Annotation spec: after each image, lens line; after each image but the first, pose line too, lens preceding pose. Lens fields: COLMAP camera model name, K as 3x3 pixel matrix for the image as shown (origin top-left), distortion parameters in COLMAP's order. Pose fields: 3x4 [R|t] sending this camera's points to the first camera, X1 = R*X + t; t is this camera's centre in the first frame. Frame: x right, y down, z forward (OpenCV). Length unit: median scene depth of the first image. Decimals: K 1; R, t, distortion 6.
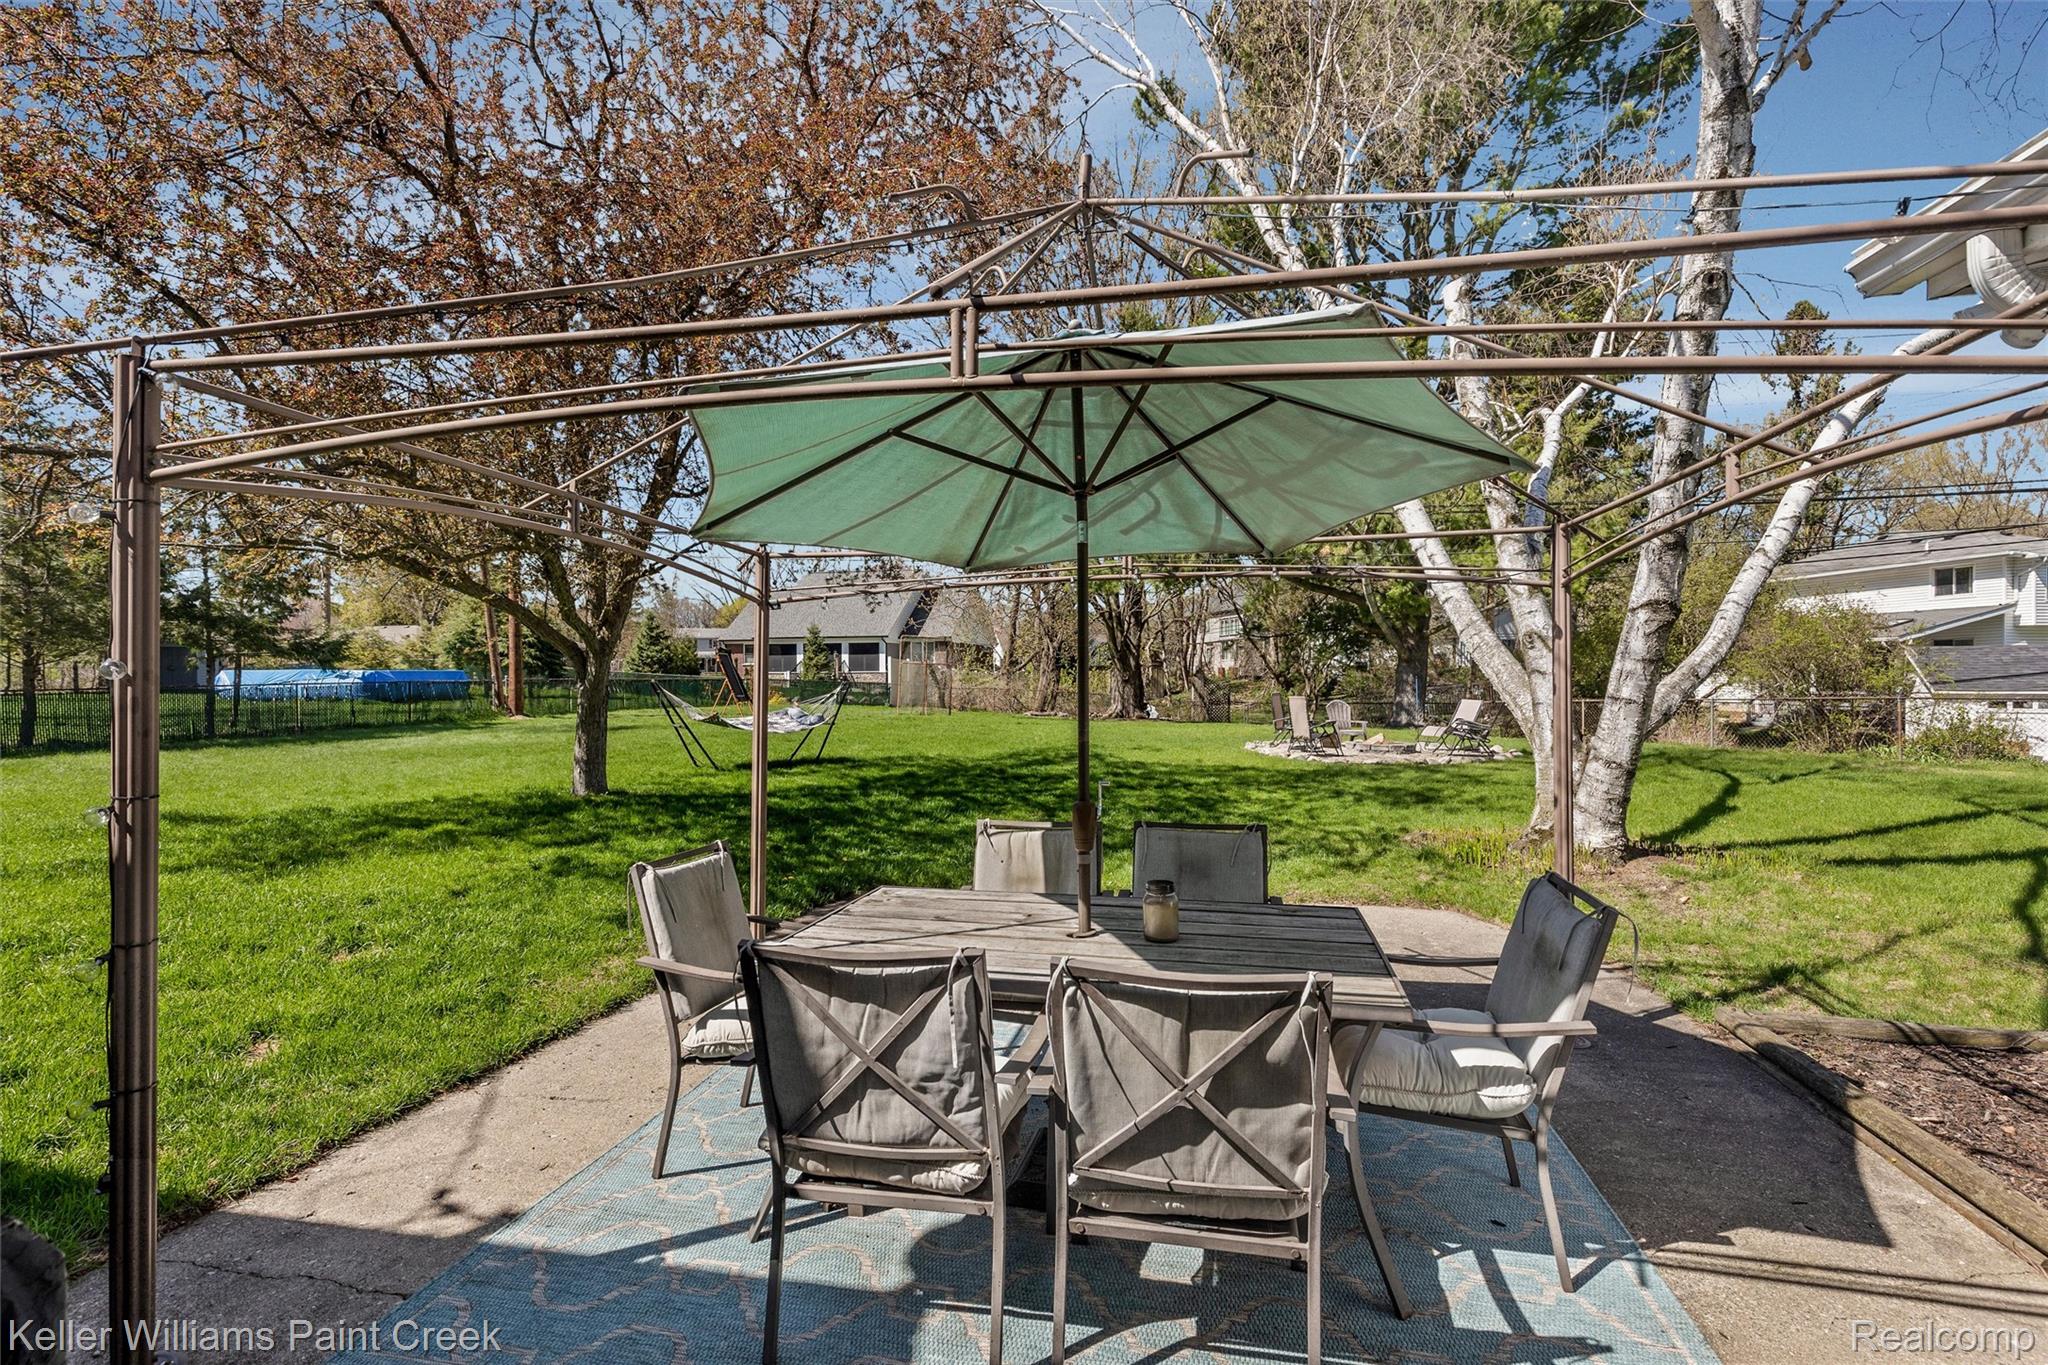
lens RADIAL K [[938.9, 0, 1029.2], [0, 938.9, 680.7], [0, 0, 1]] dist [0.009325, -0.001040]
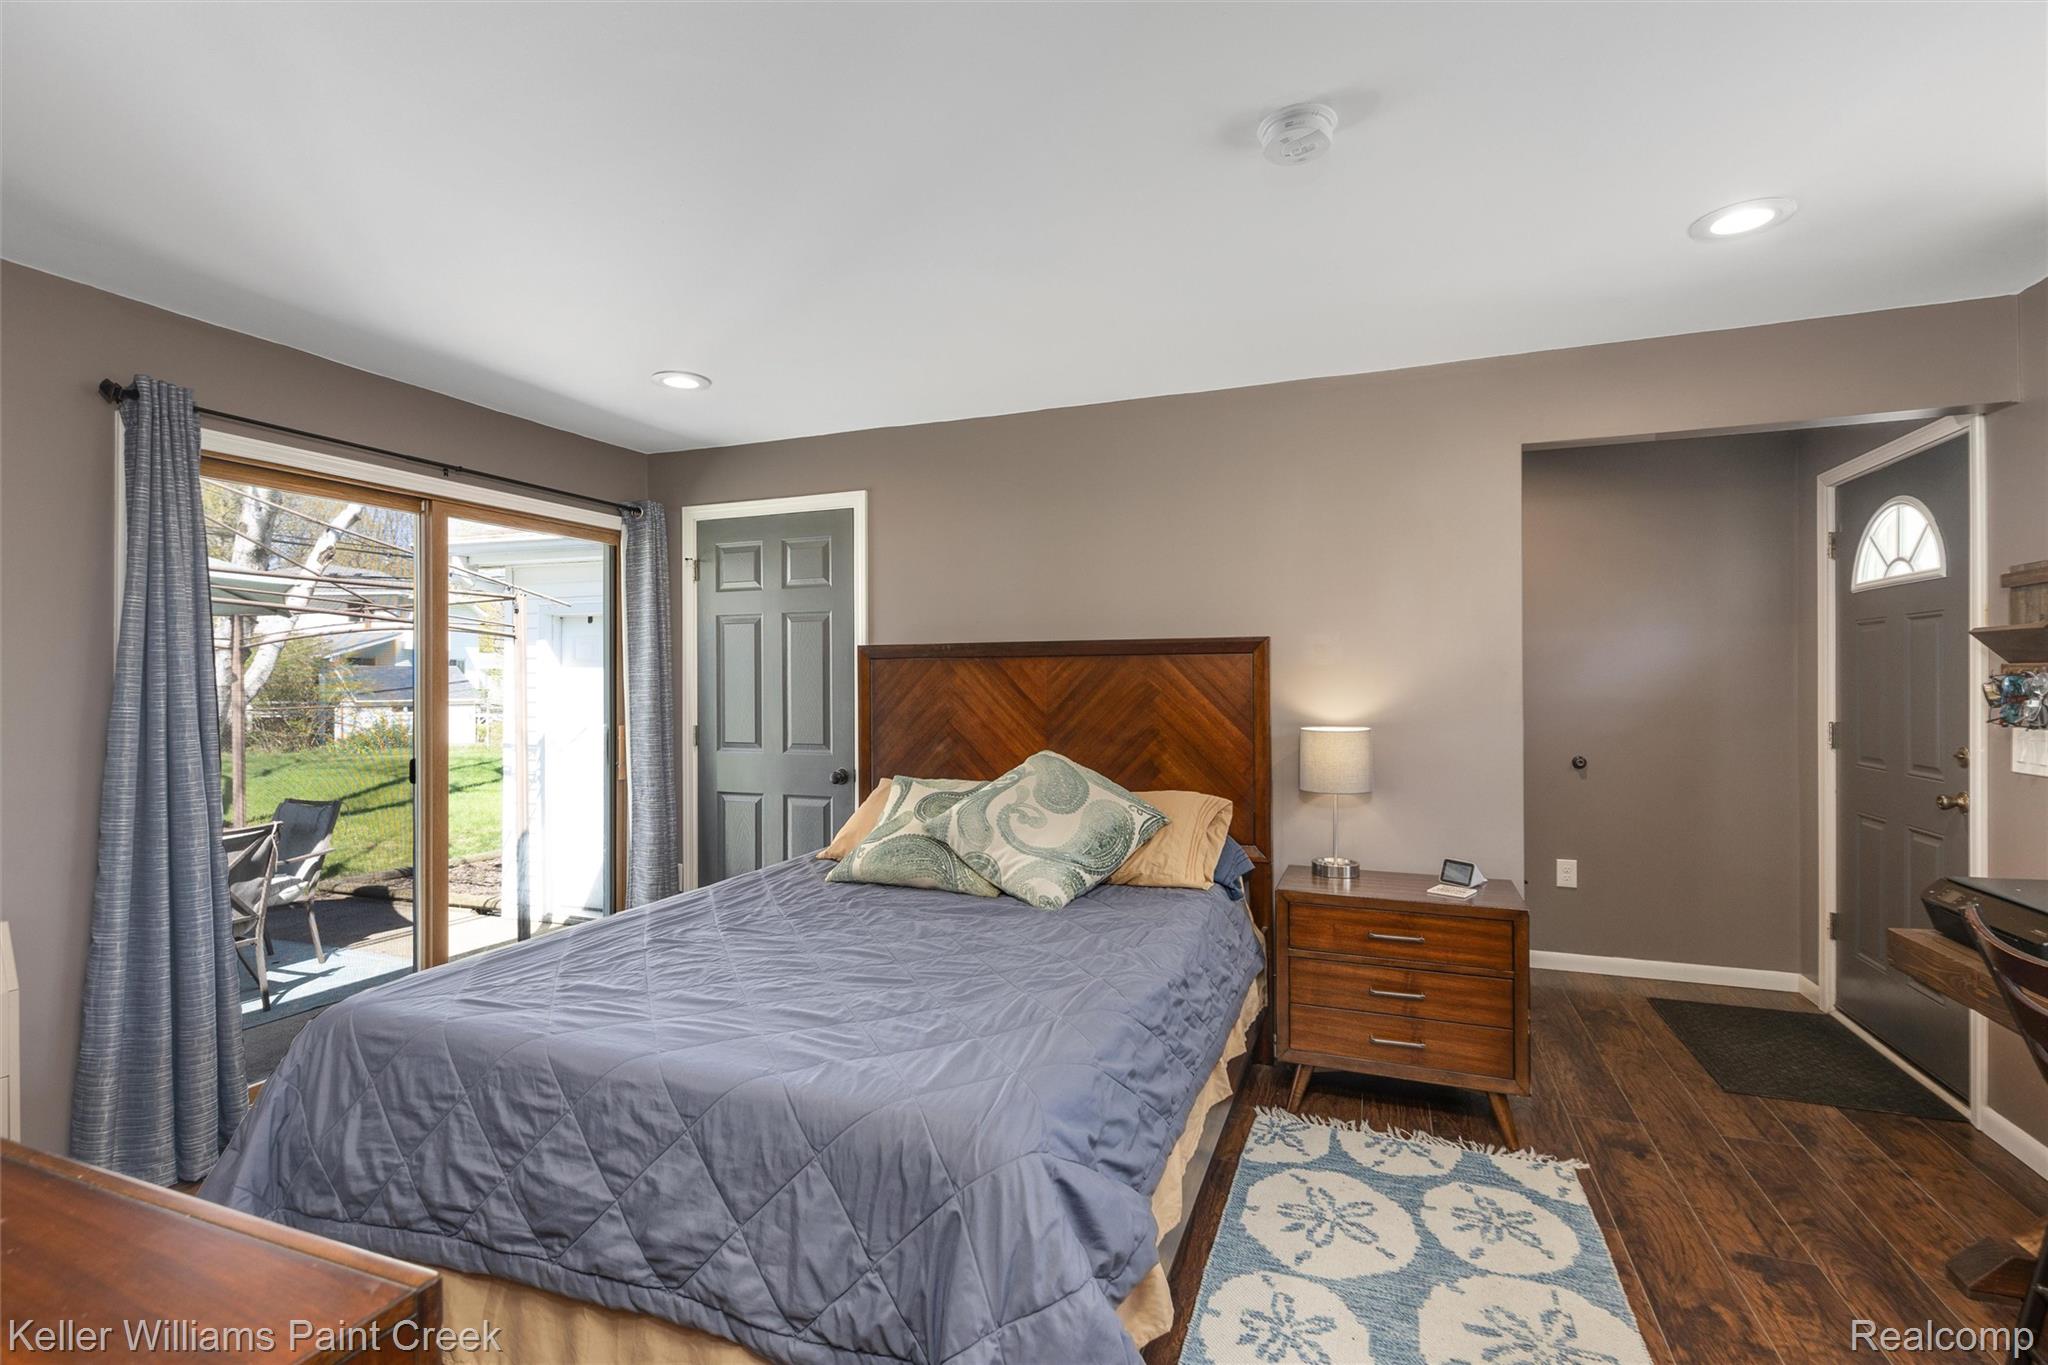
lens RADIAL K [[938.9, 0, 1023.6], [0, 938.9, 687.8], [0, 0, 1]] dist [0.009325, -0.001040]
pose [[0.171955, 0.000112, 0.985105, -0.708247], [-0.000086, 1.000000, -0.000099, -0.025545], [-0.985105, -0.000068, 0.171955, -0.560029]]
